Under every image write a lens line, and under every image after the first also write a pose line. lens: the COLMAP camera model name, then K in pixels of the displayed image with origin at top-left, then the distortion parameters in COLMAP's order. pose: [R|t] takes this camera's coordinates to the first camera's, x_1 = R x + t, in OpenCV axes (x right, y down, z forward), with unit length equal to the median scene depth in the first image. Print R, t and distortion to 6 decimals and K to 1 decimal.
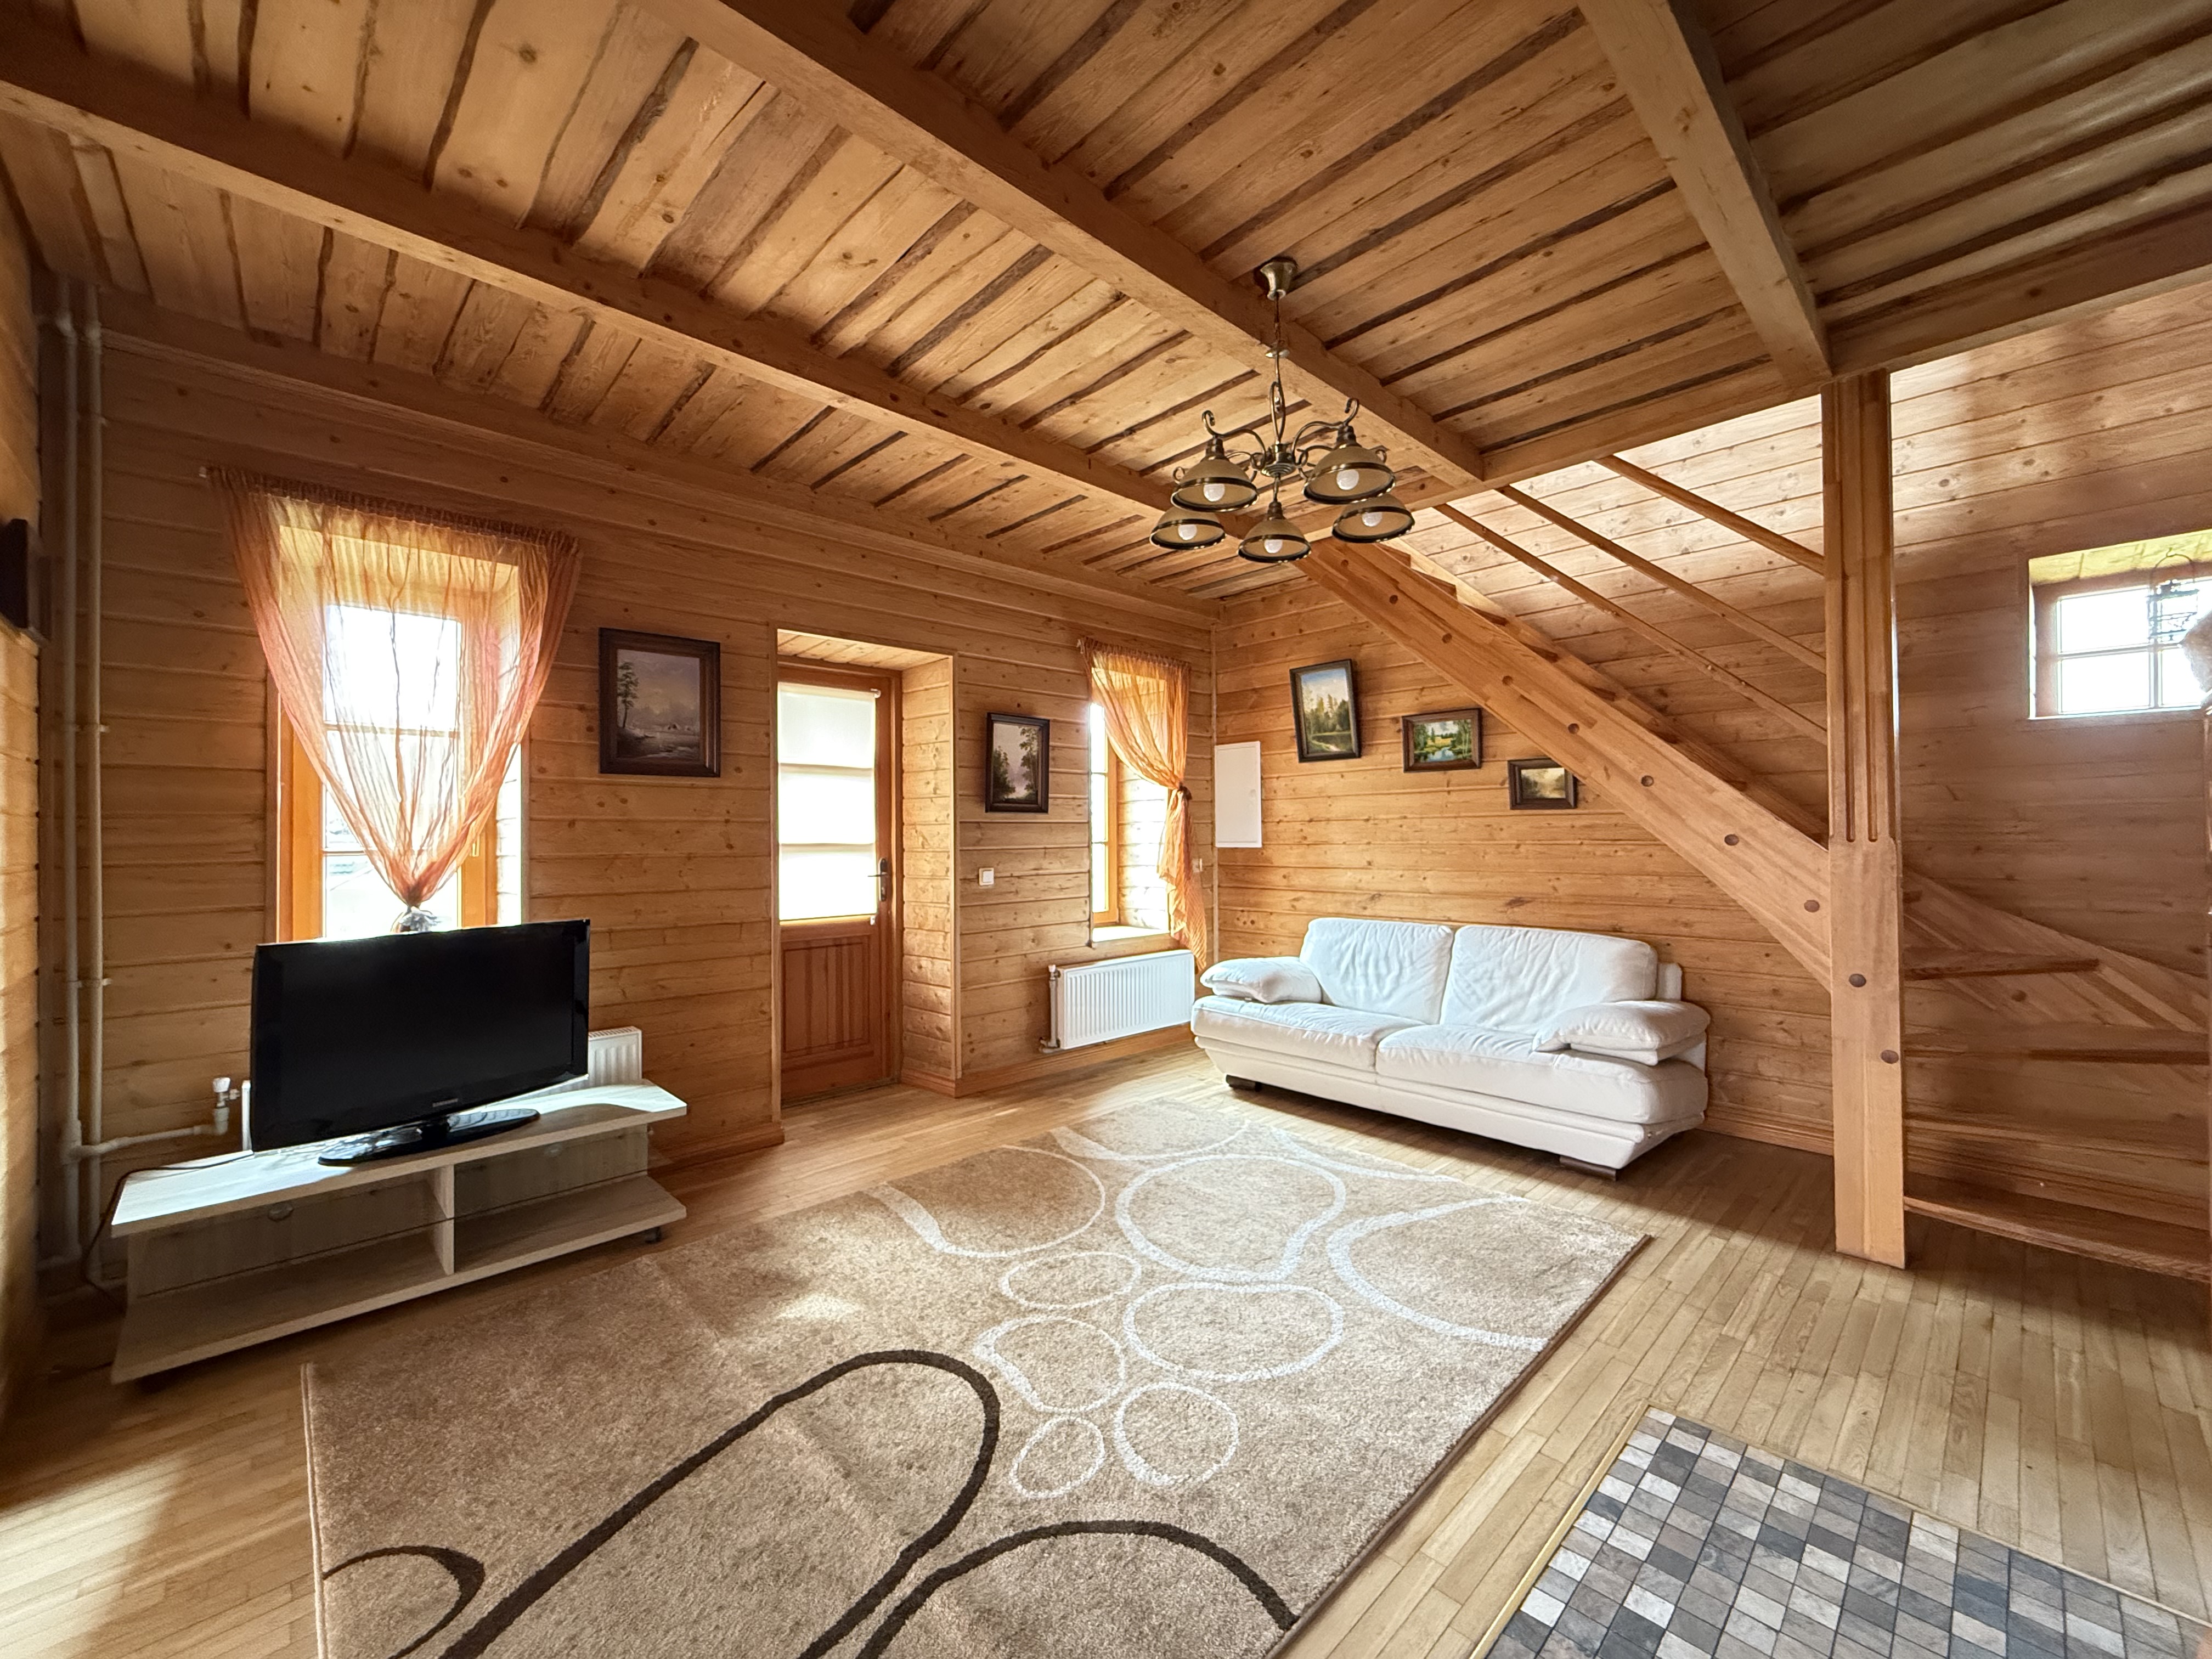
lens RADIAL K [[880.8, 0, 1102.0], [0, 880.8, 829.8], [0, 0, 1]] dist [-0.001188, 0.000310]
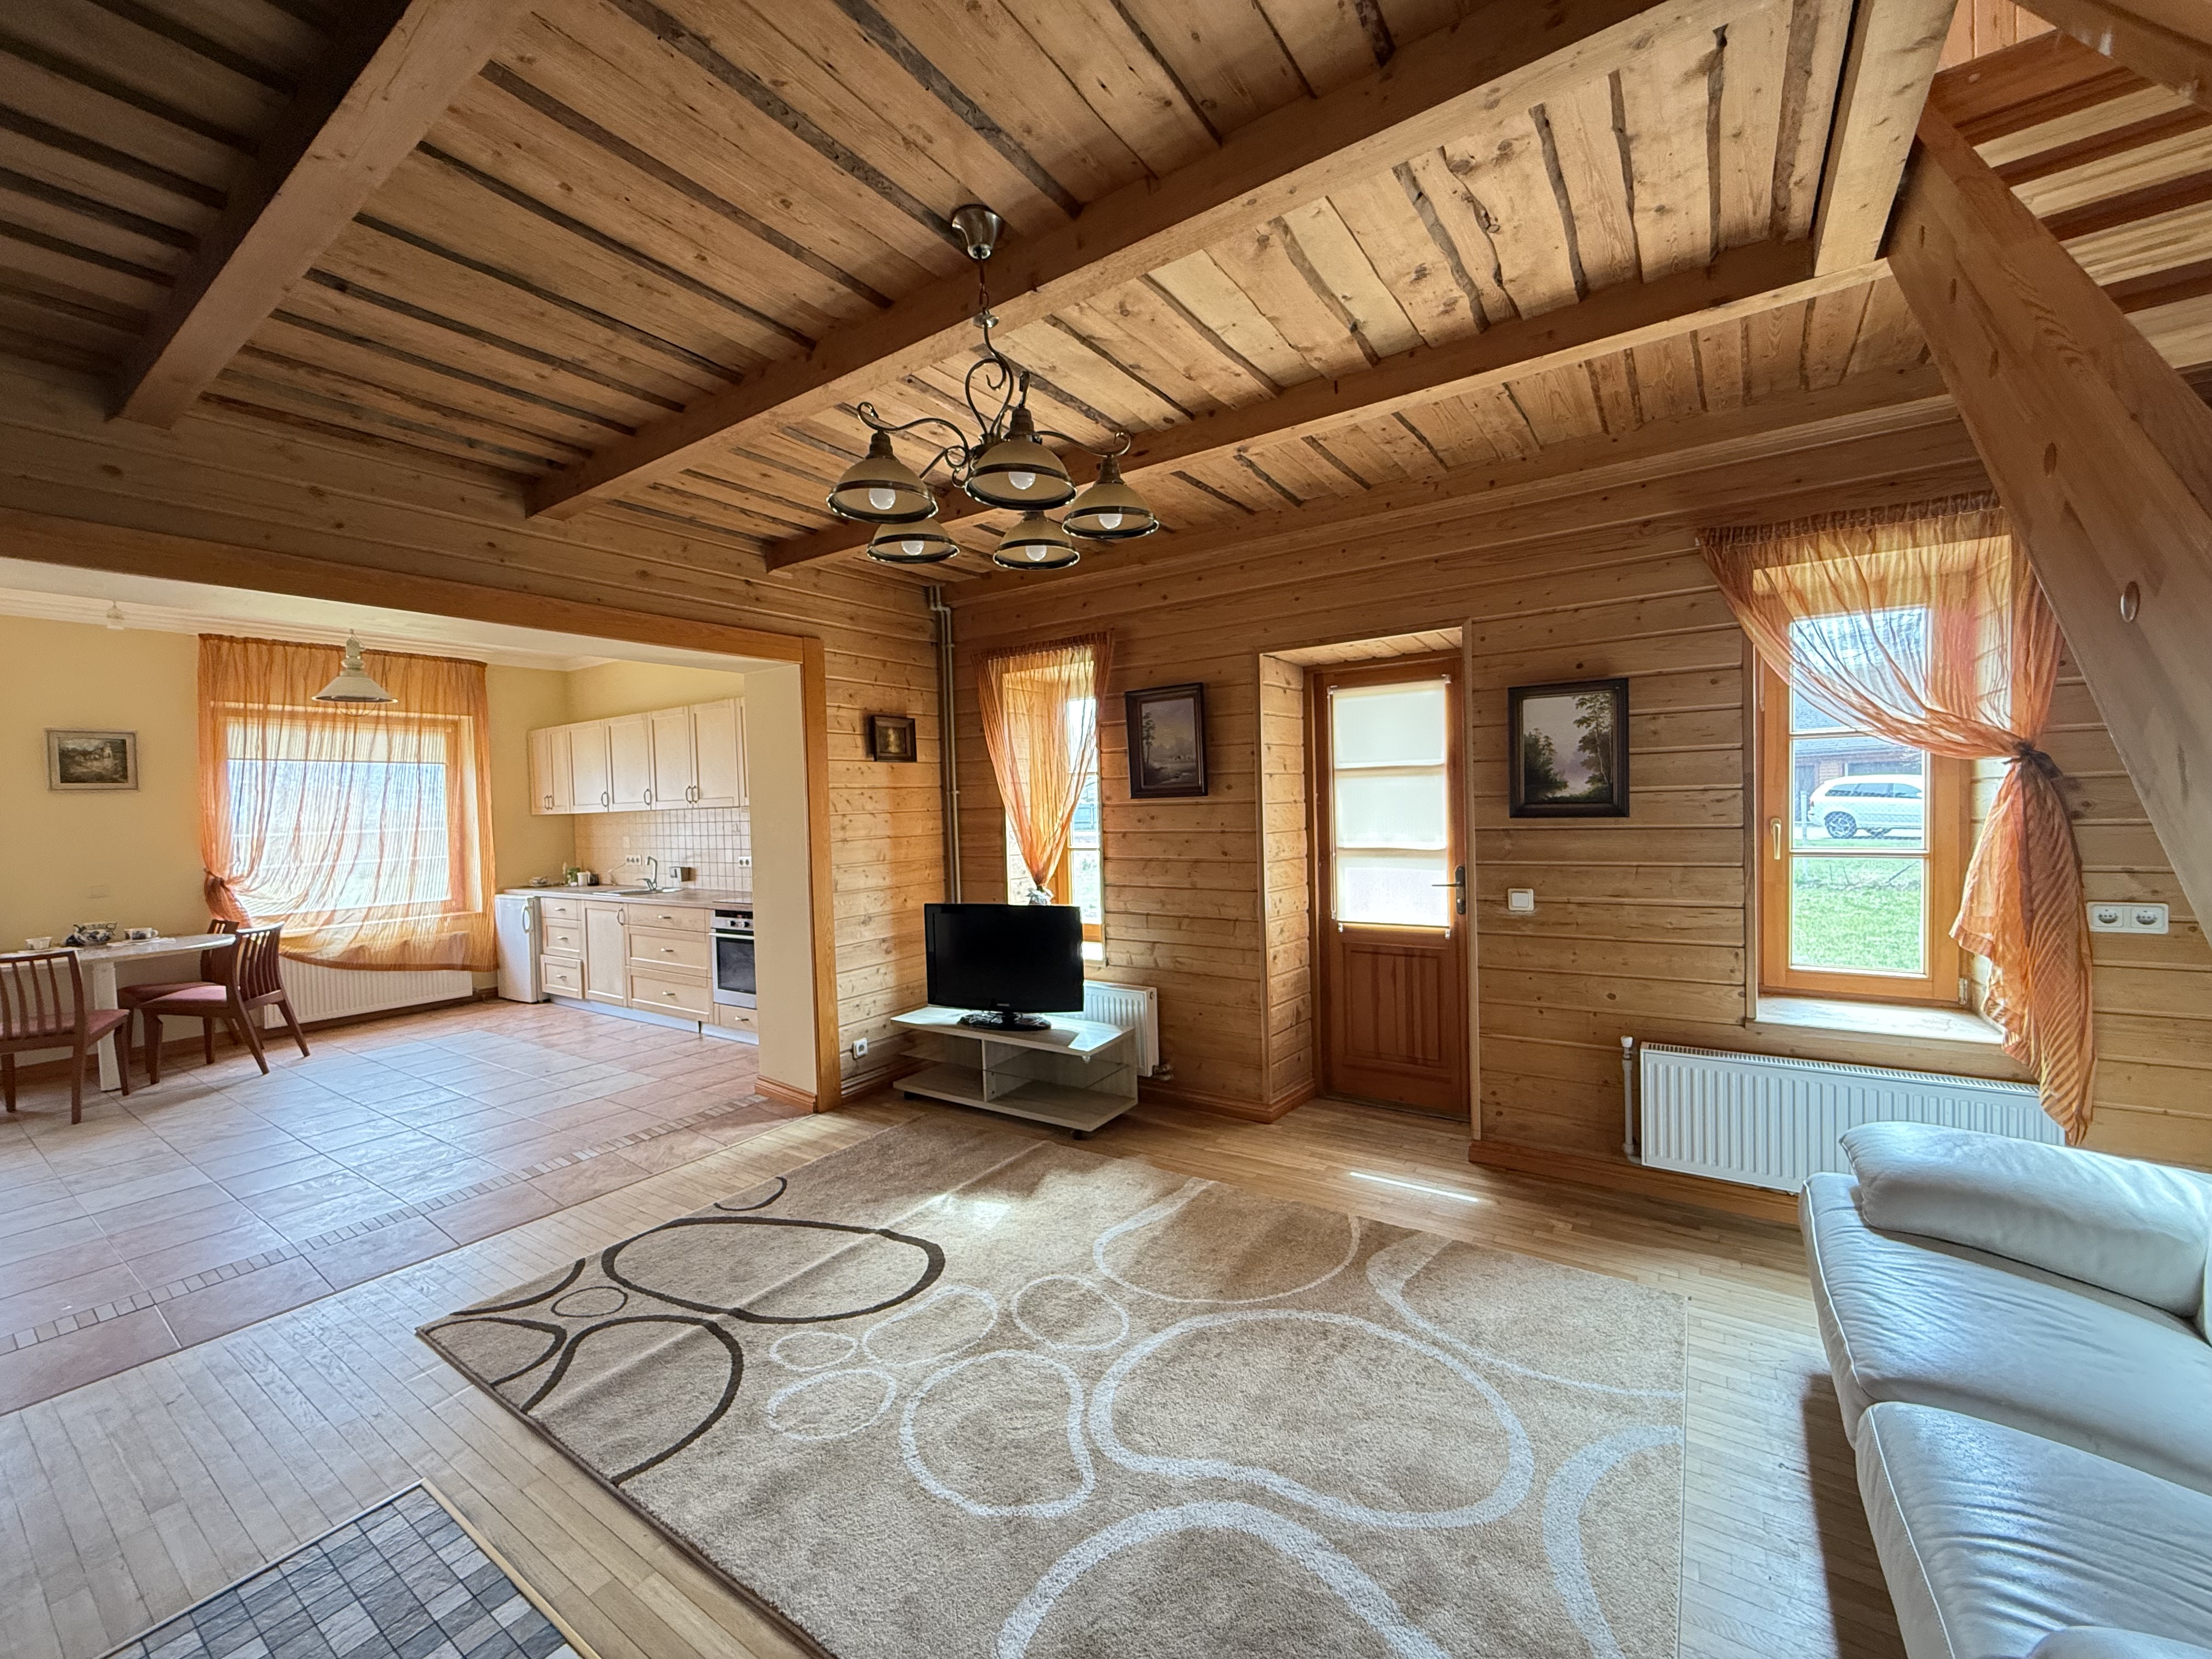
lens RADIAL K [[880.4, 0, 1100.9], [0, 880.4, 828.9], [0, 0, 1]] dist [-0.000891, 0.000323]
pose [[0.210327, 0.029970, -0.977172, 0.589701], [0.034793, 0.998667, 0.038118, -0.055560], [0.977012, -0.042016, 0.209004, 0.518810]]
